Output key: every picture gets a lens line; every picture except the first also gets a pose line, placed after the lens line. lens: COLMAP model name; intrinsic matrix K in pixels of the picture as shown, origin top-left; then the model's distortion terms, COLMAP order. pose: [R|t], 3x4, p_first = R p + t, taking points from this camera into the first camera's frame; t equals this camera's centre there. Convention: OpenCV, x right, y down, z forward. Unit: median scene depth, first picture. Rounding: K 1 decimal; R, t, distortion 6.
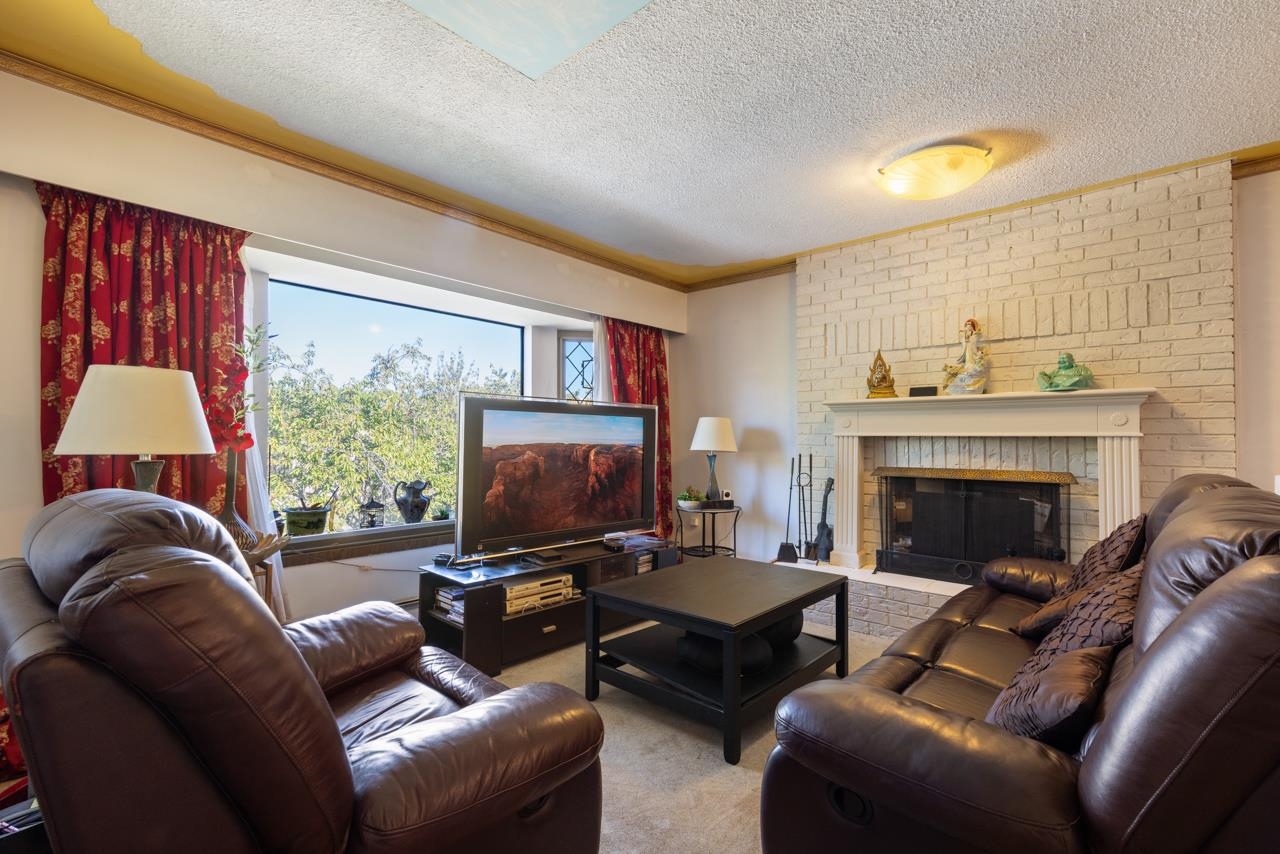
lens RADIAL K [[561.7, 0, 640.0], [0, 561.7, 427.0], [0, 0, 1]] dist [0.003331, -0.000791]
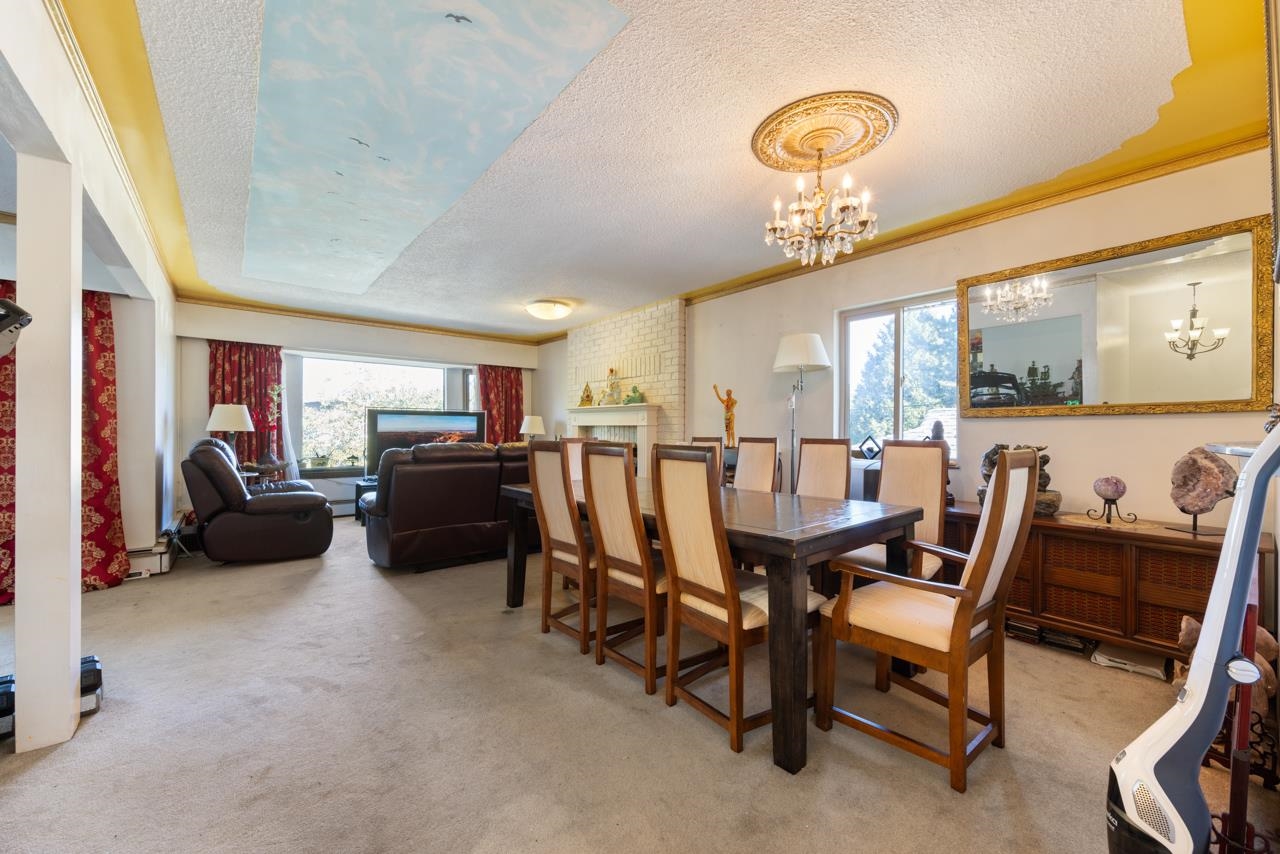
lens RADIAL K [[483.5, 0, 640.0], [0, 483.5, 427.0], [0, 0, 1]] dist [0.000791, 0.000043]
pose [[0.988233, -0.000643, -0.152954, 1.084021], [0.003057, 0.999875, 0.015544, -0.005840], [0.152925, -0.015828, 0.988111, -0.806757]]
